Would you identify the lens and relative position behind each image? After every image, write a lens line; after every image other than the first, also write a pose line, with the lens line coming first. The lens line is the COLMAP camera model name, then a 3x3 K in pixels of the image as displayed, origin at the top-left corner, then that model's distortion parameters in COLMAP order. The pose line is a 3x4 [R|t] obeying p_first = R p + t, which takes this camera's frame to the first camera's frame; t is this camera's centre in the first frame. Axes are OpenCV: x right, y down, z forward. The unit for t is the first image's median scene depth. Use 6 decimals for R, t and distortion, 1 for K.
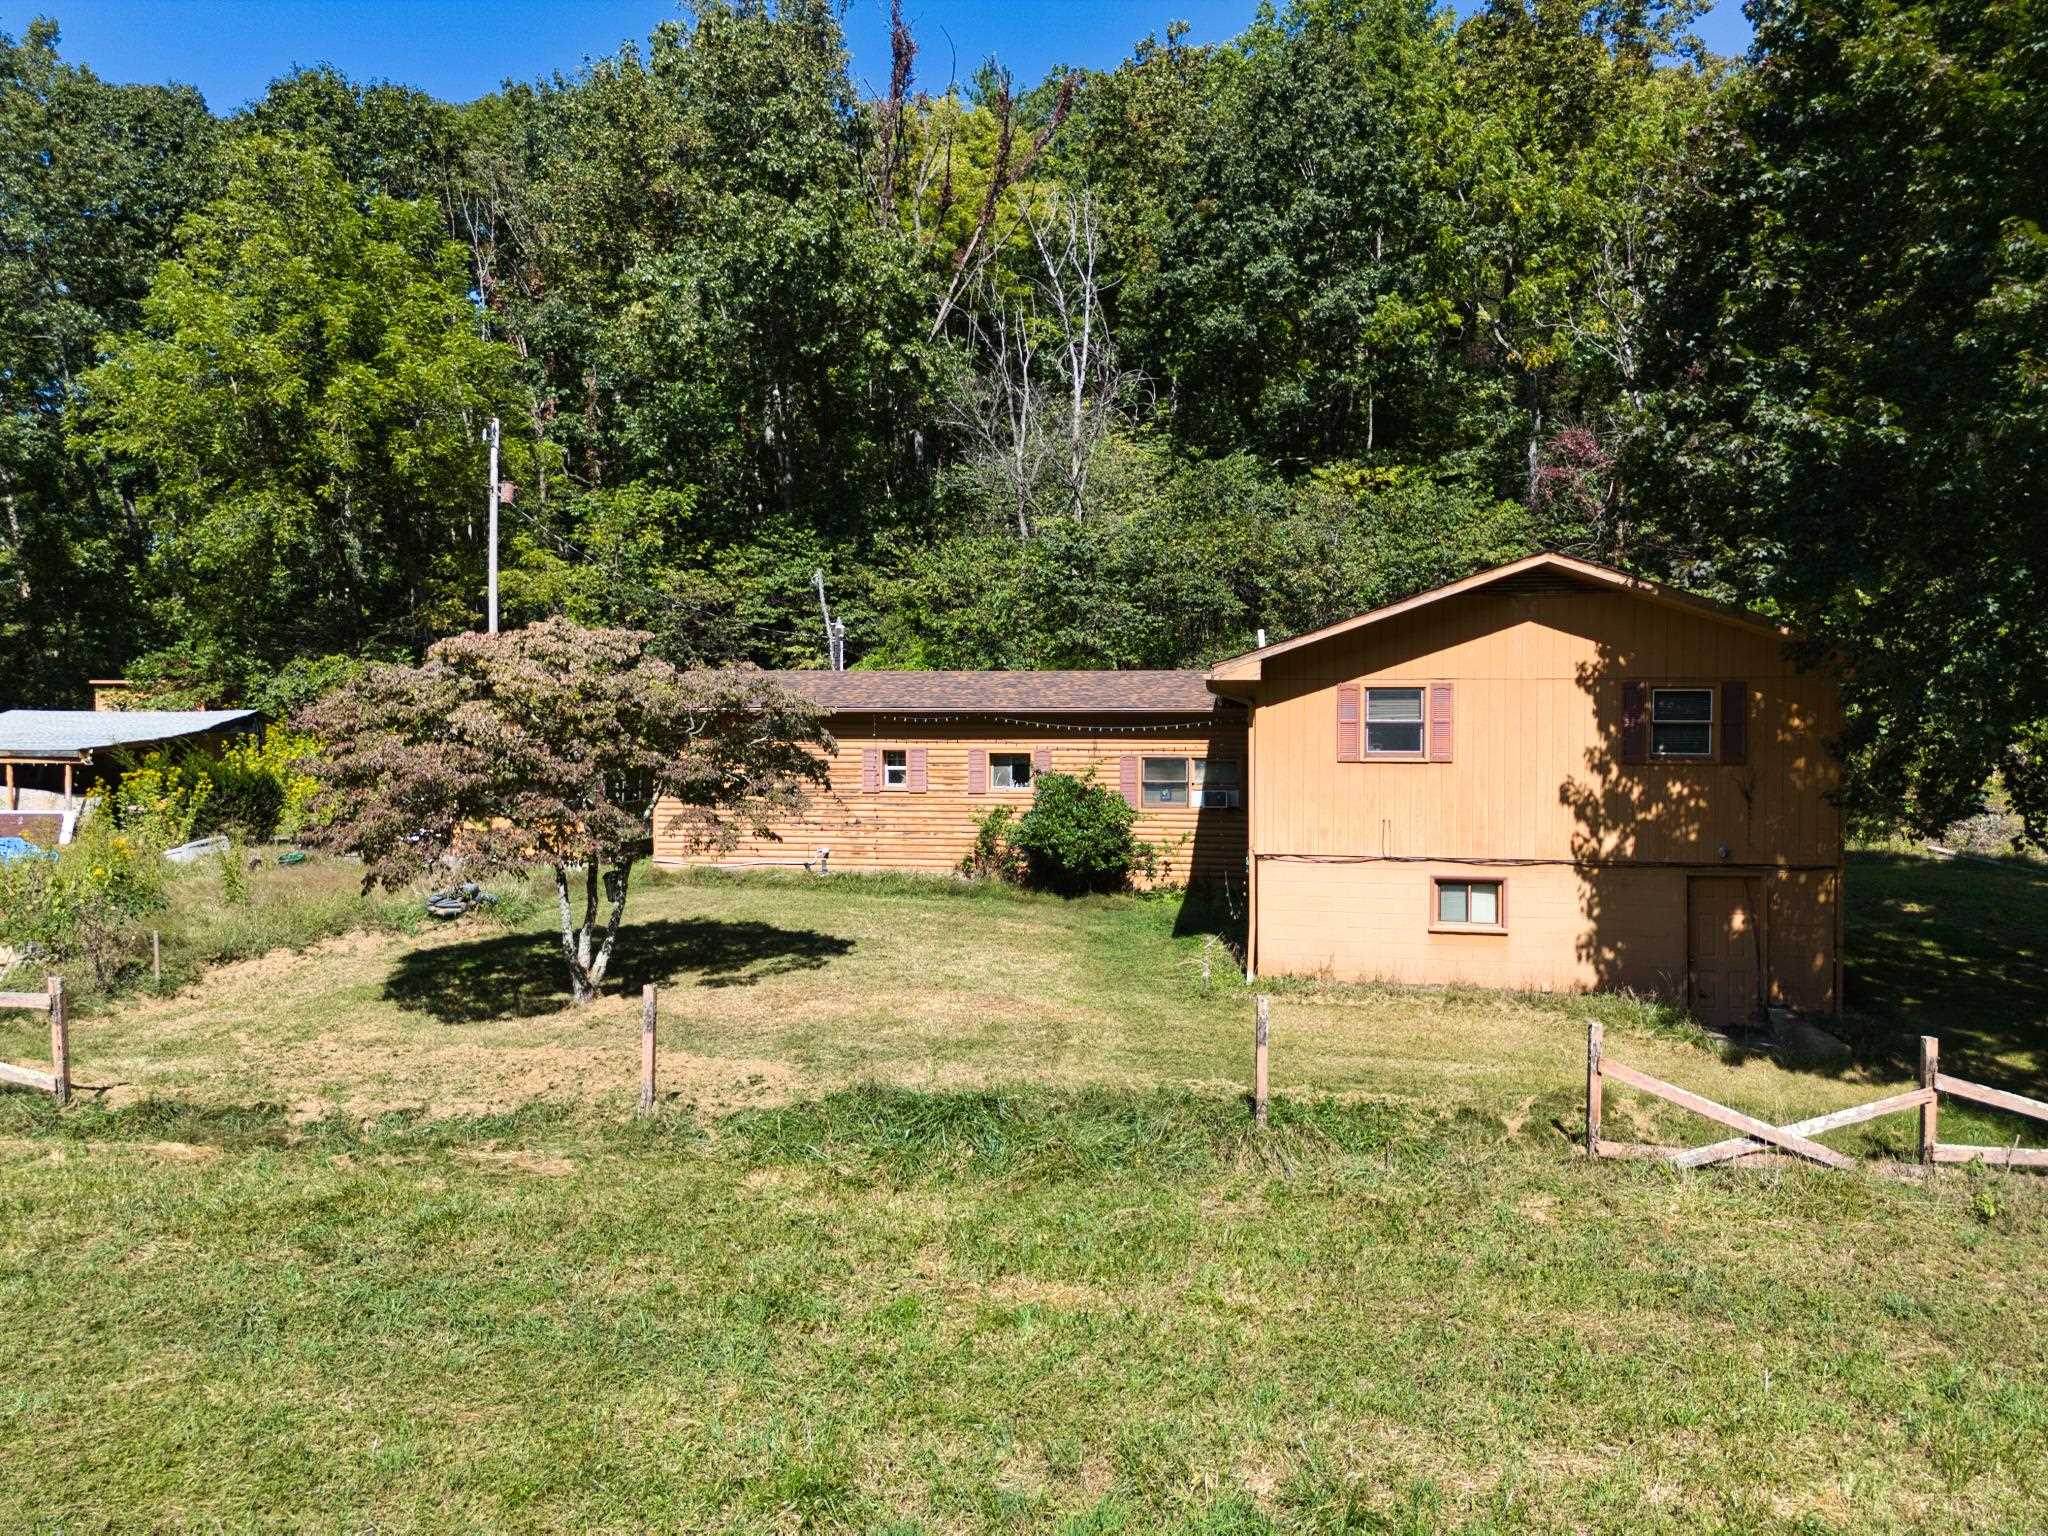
lens RADIAL K [[1403.9, 0, 983.6], [0, 1403.9, 770.8], [0, 0, 1]] dist [0.034191, -0.001584]
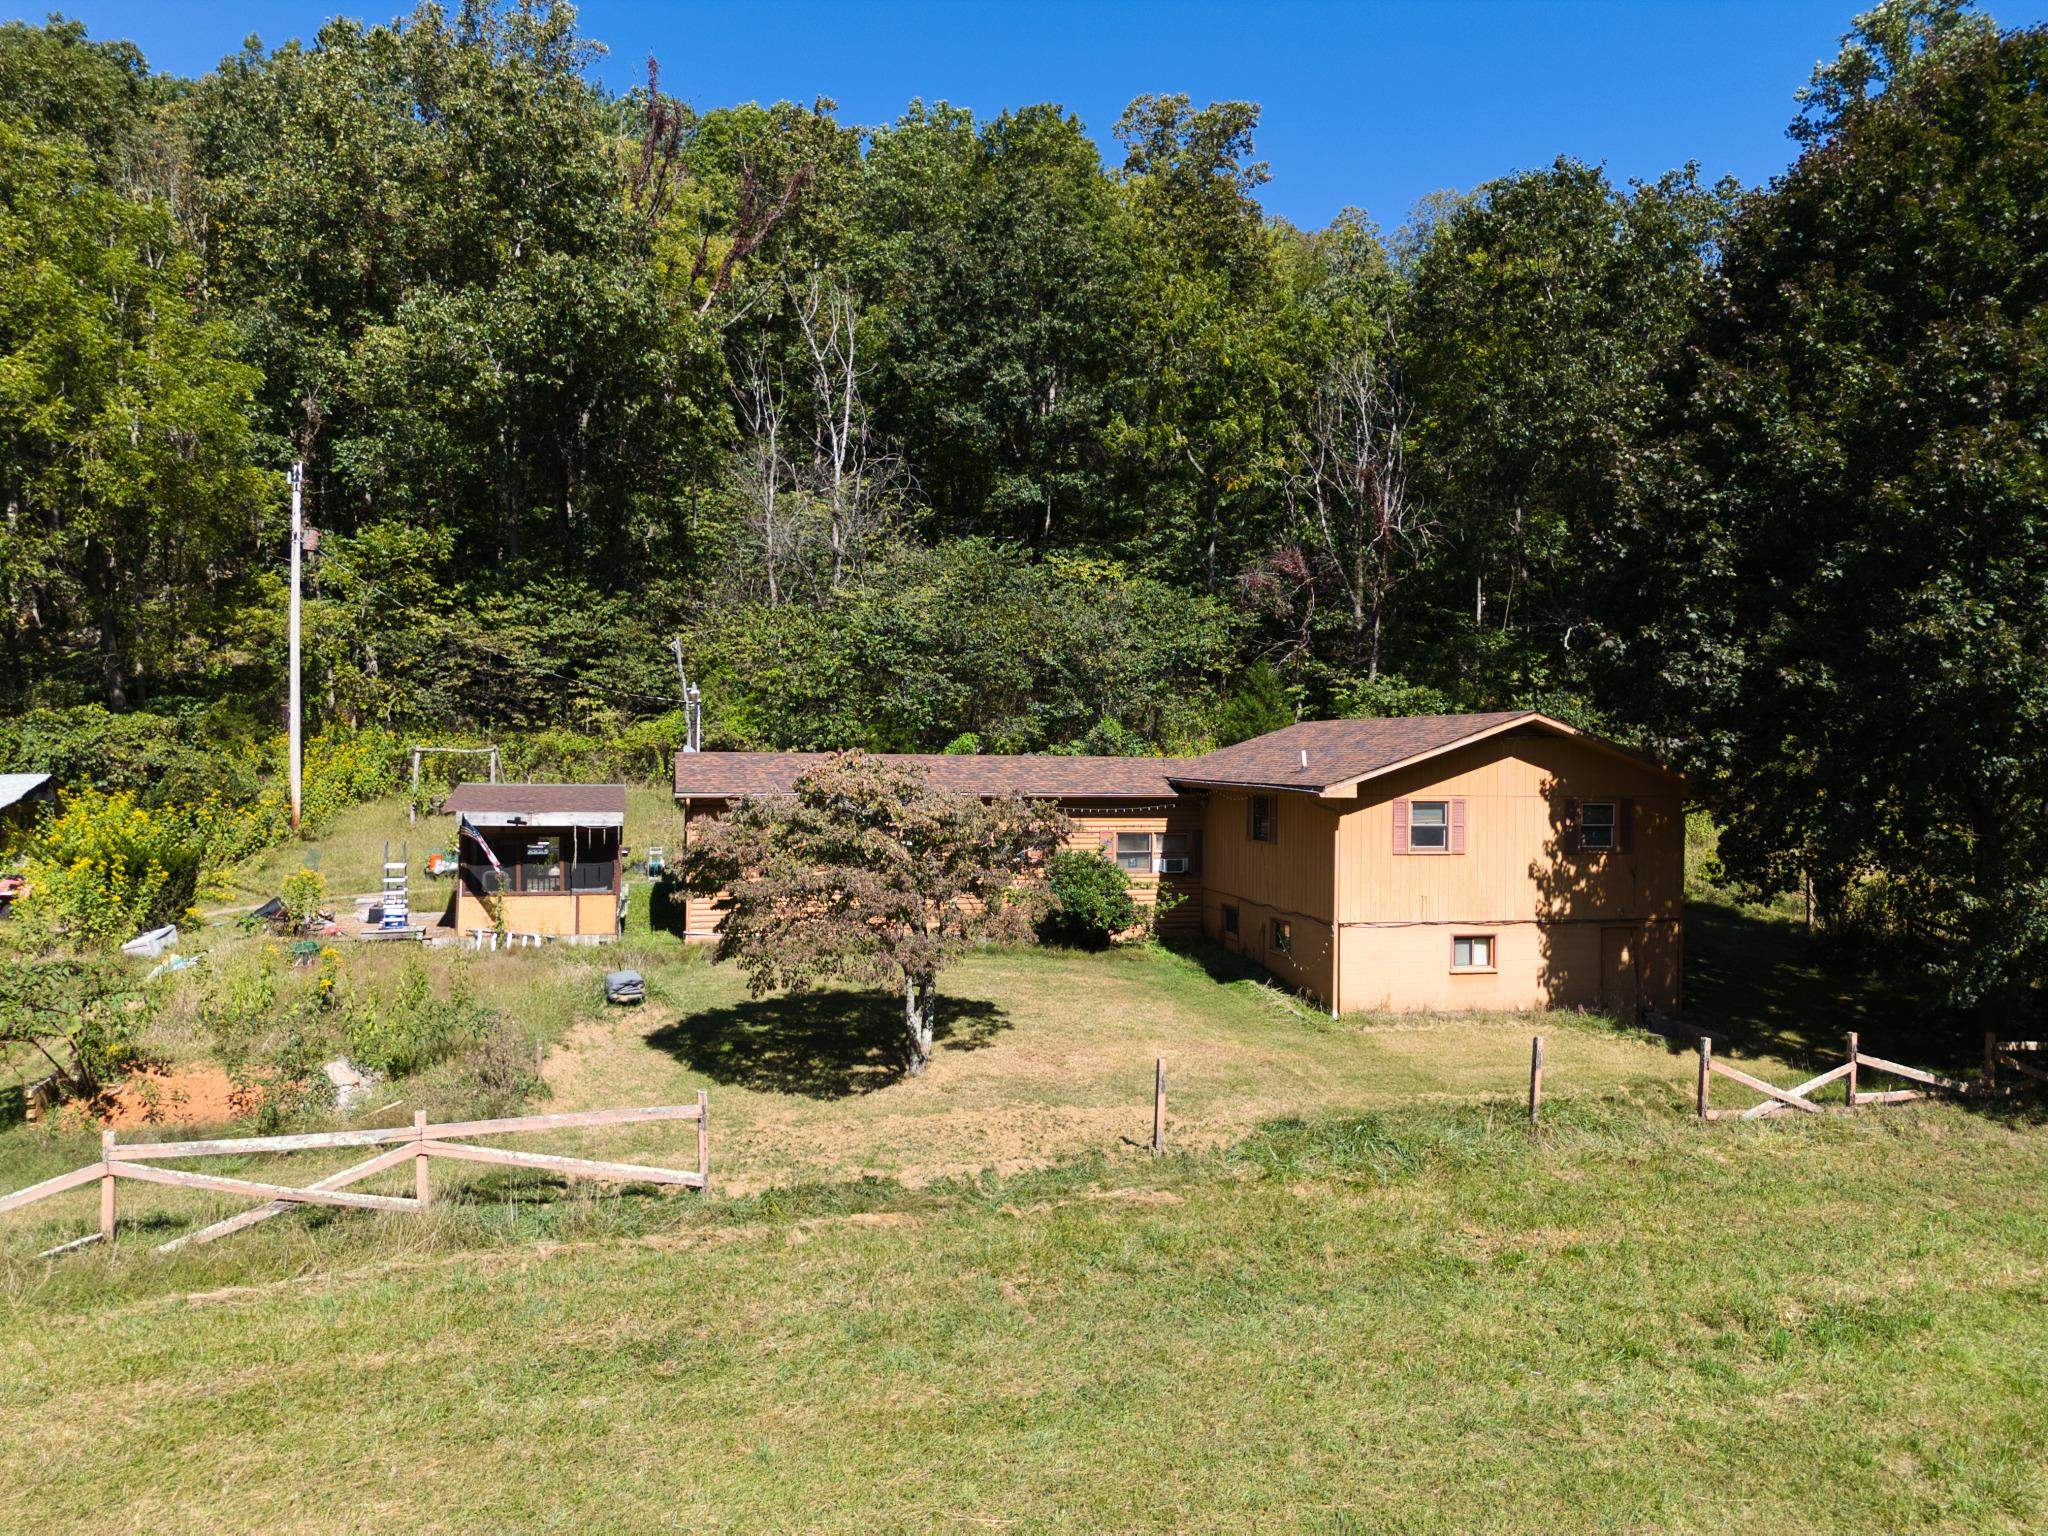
lens RADIAL K [[1403.9, 0, 983.6], [0, 1403.9, 770.8], [0, 0, 1]] dist [0.034191, -0.001584]
pose [[0.925131, -0.002867, 0.379636, -0.657166], [0.003035, 0.999995, 0.000155, -0.091346], [-0.379635, 0.001009, 0.925136, -0.135861]]
